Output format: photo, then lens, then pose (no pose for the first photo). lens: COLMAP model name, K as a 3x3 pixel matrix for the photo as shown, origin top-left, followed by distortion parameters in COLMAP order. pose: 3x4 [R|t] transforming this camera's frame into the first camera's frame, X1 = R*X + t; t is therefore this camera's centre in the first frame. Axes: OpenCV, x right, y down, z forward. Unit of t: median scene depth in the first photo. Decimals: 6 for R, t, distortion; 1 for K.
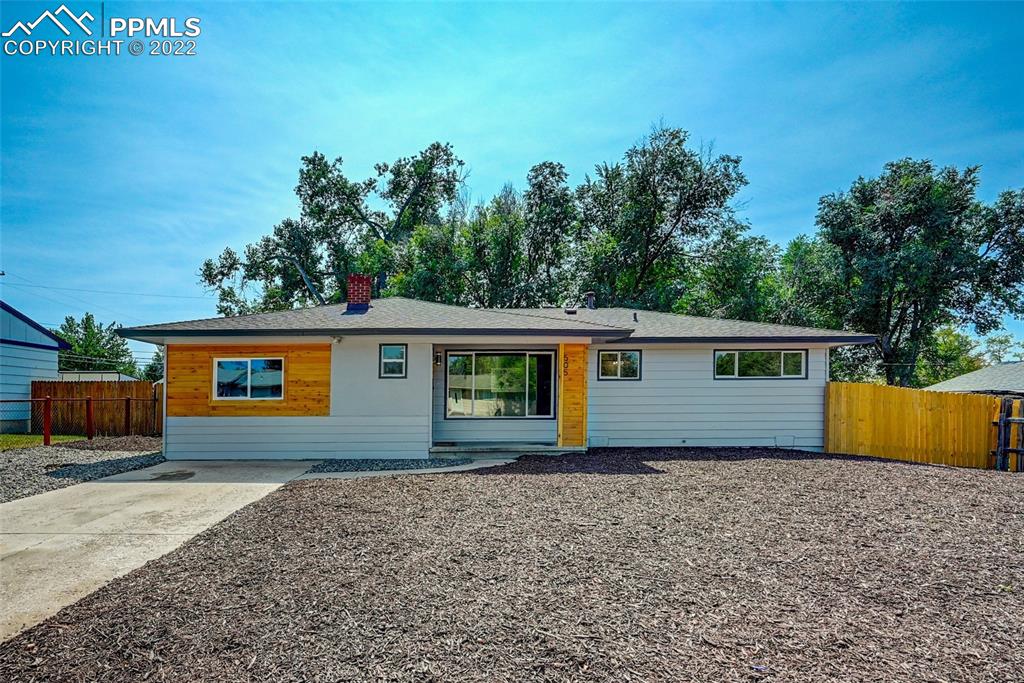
lens RADIAL K [[404.0, 0, 519.3], [0, 404.0, 402.3], [0, 0, 1]] dist [0.001566, -0.000112]
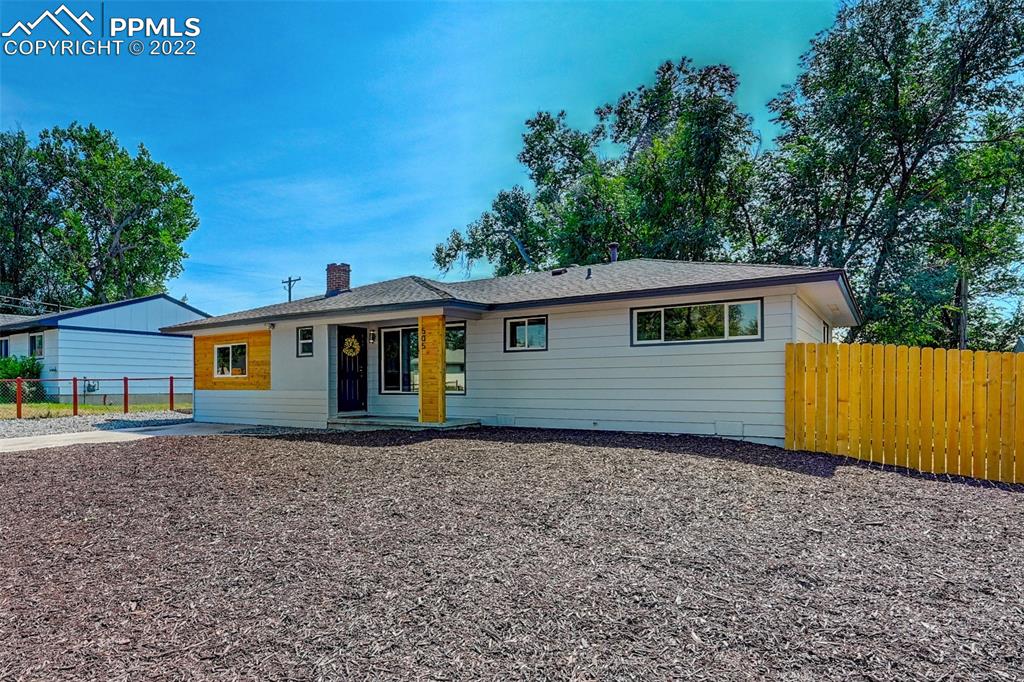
lens RADIAL K [[475.8, 0, 535.1], [0, 475.8, 388.0], [0, 0, 1]] dist [0.000198, -0.000140]
pose [[0.887075, 0.002788, -0.461616, 0.741571], [0.007274, 0.999773, 0.020017, 0.004736], [0.461567, -0.021115, 0.886854, 0.089175]]
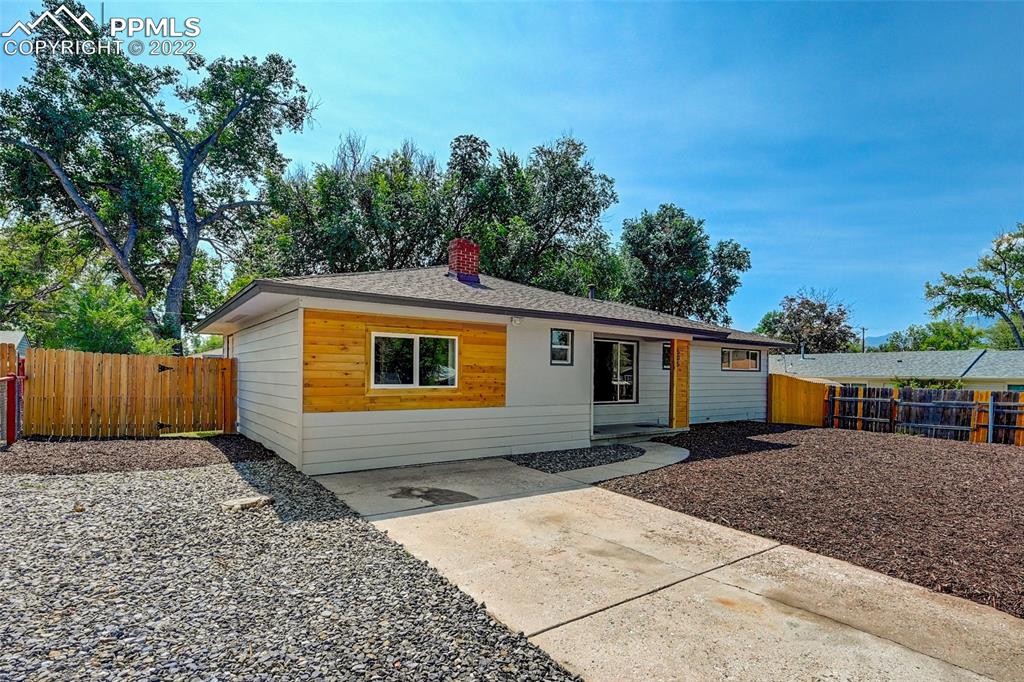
lens RADIAL K [[404.0, 0, 511.2], [0, 404.0, 377.1], [0, 0, 1]] dist [0.001566, -0.000112]
pose [[0.871116, 0.012667, 0.490914, -0.747241], [-0.018701, 0.999798, 0.007388, -0.030782], [-0.490722, -0.015617, 0.871177, 0.190141]]
